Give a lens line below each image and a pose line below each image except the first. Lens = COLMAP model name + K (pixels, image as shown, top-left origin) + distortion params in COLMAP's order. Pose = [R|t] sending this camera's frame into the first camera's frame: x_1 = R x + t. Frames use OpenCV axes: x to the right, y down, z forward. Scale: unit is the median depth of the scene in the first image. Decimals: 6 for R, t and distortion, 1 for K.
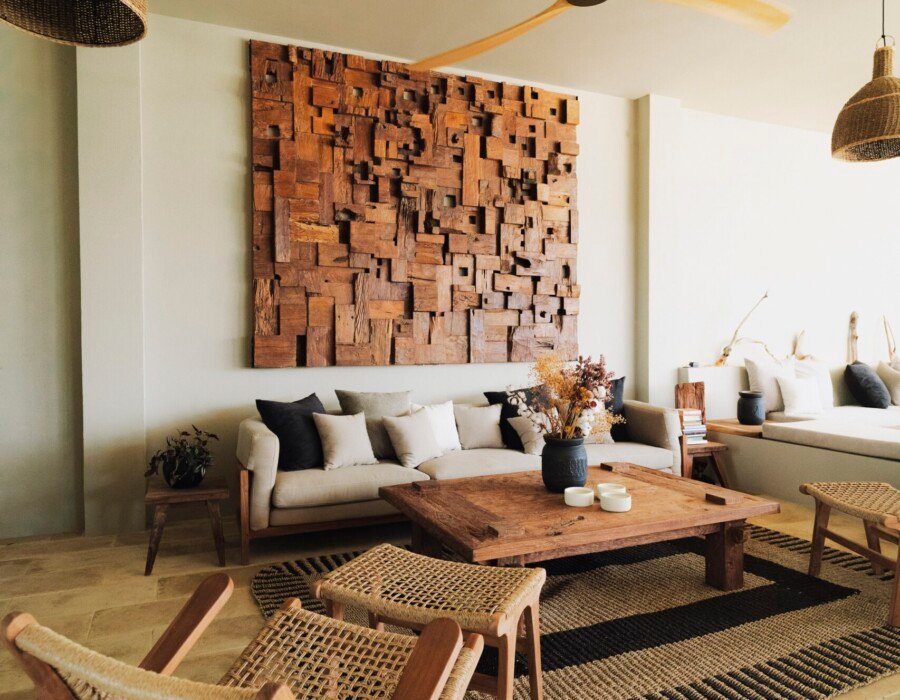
lens RADIAL K [[643.5, 0, 446.7], [0, 643.5, 351.6], [0, 0, 1]] dist [0.001947, 0.002011]
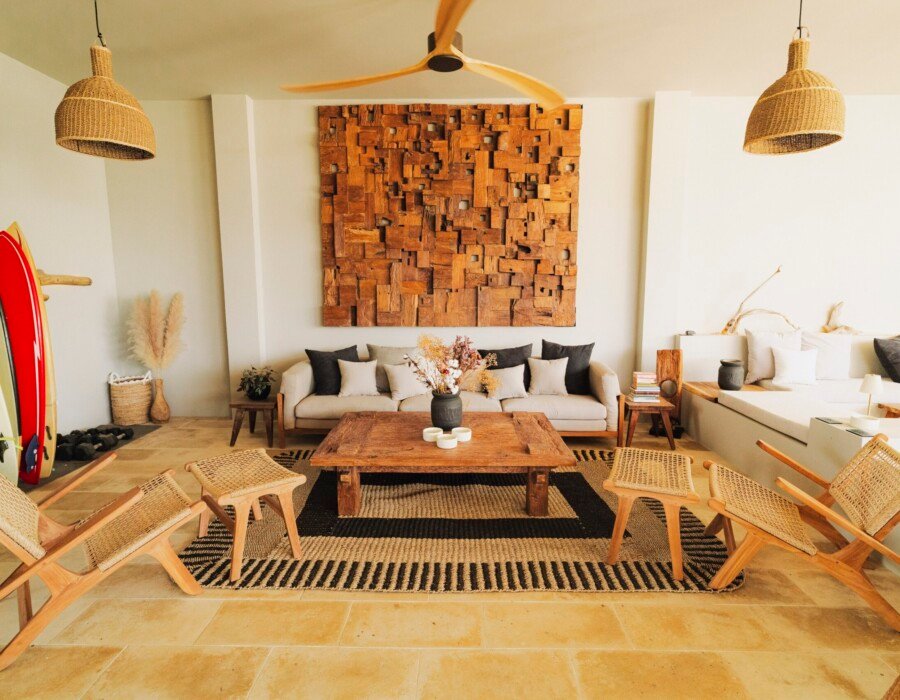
lens RADIAL K [[513.0, 0, 450.0], [0, 513.0, 350.0], [0, 0, 1]] dist [0.006775, 0.001989]
pose [[0.911919, 0.060049, -0.405953, 0.433707], [-0.011799, 0.992663, 0.120333, -0.064017], [0.410201, -0.104944, 0.905937, -0.006966]]
